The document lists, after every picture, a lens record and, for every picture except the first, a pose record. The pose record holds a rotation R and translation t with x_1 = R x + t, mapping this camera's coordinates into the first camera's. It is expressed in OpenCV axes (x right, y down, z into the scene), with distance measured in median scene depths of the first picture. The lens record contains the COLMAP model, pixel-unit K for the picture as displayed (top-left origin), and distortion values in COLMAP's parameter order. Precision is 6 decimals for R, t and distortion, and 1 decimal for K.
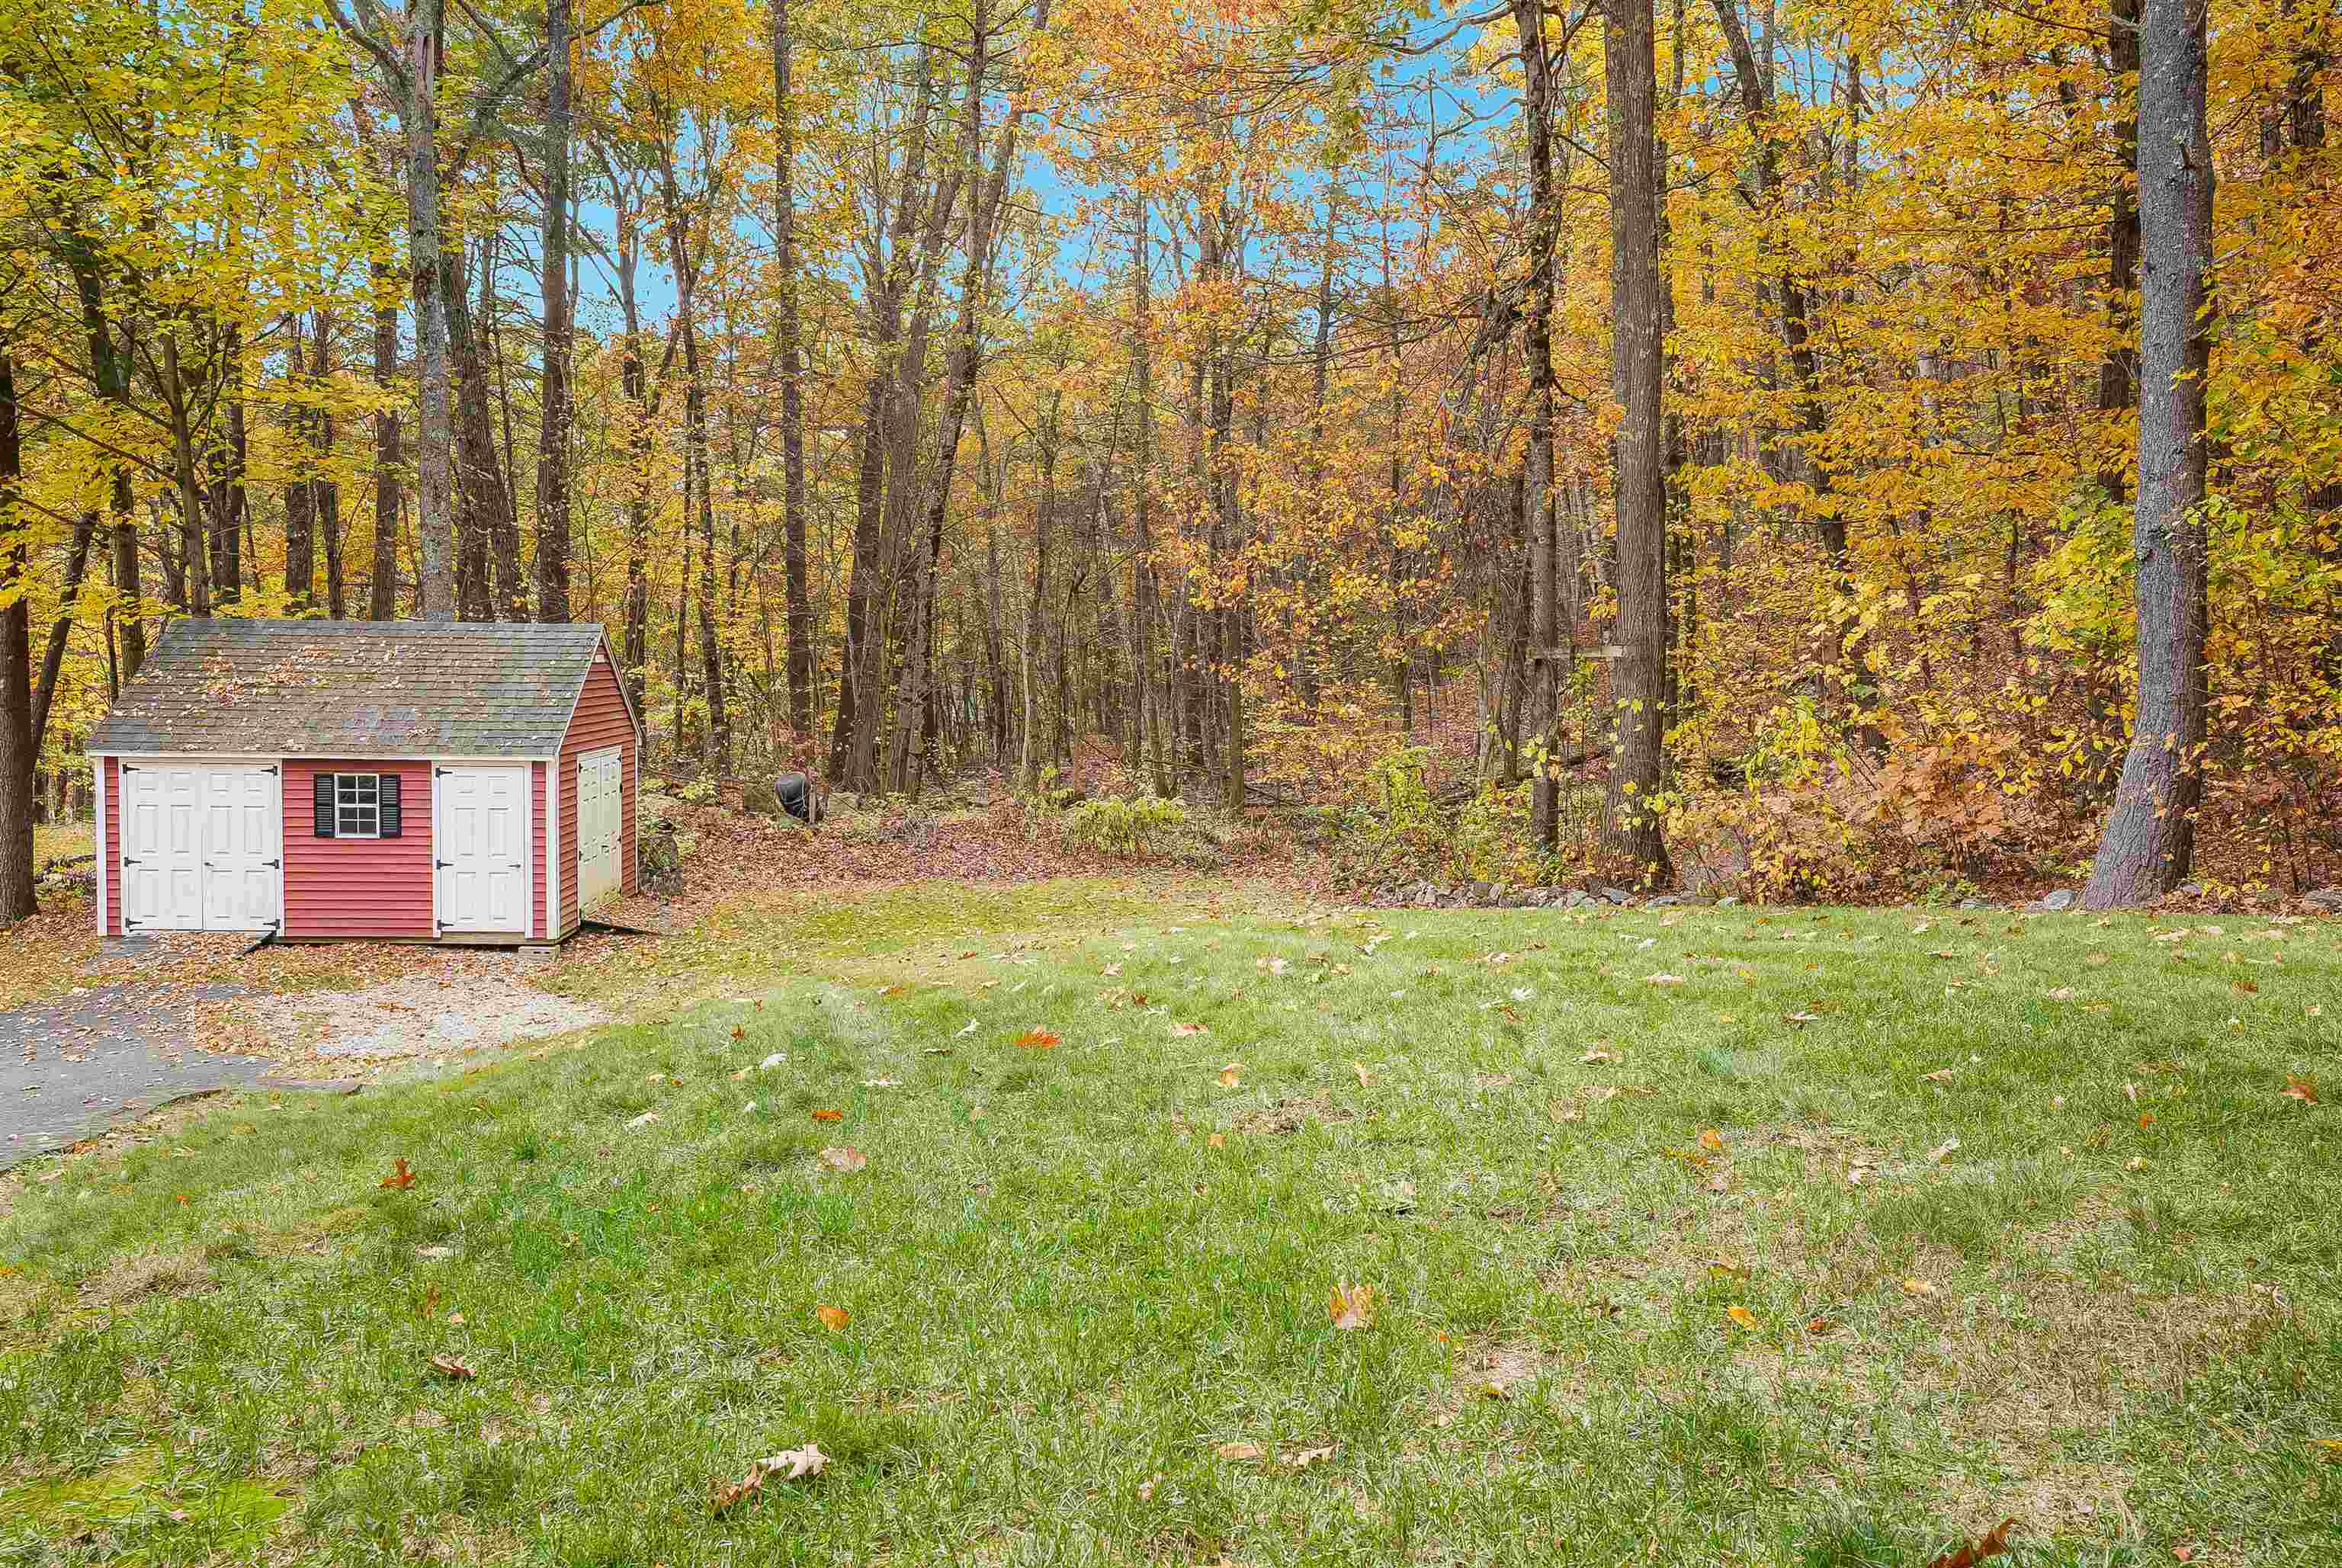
lens RADIAL K [[1743.2, 0, 1174.4], [0, 1743.2, 774.9], [0, 0, 1]] dist [0.007053, 0.002526]
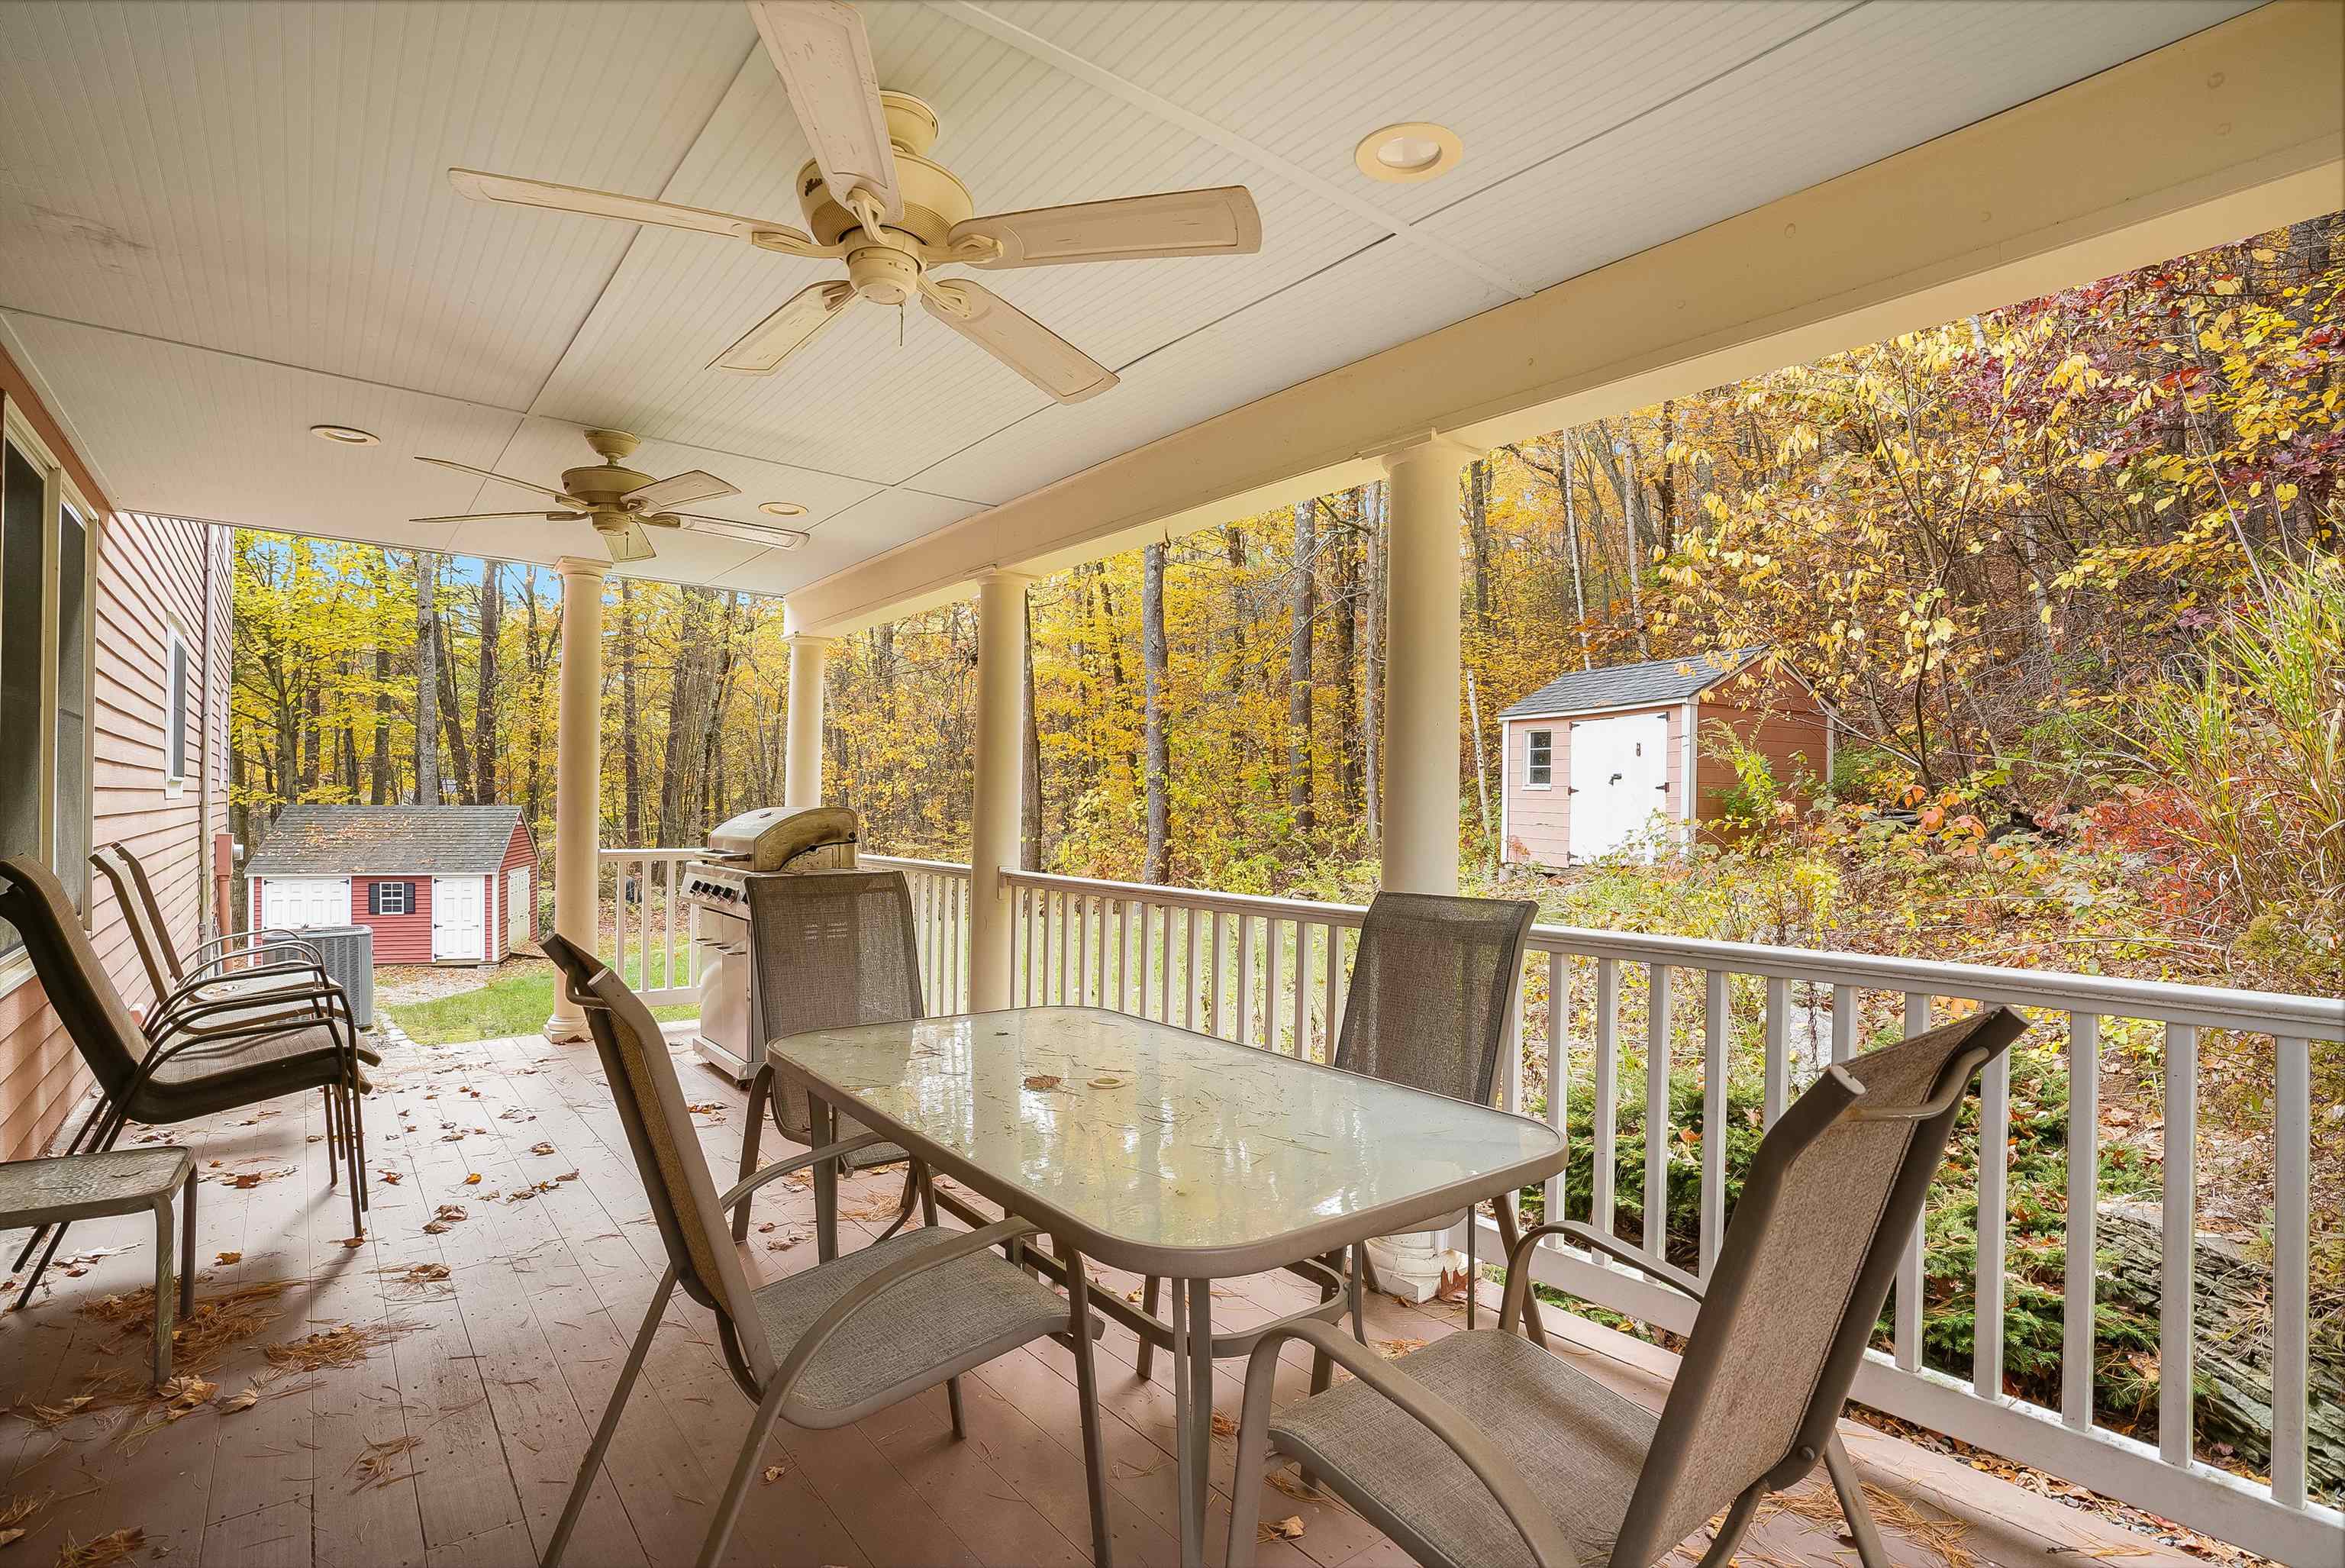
lens RADIAL K [[1126.8, 0, 1162.4], [0, 1126.8, 806.6], [0, 0, 1]] dist [-0.005393, -0.000533]
pose [[0.975787, -0.004605, 0.218674, 0.117237], [0.016630, 0.998447, -0.053179, -0.004167], [-0.218090, 0.055528, 0.974348, -0.454978]]
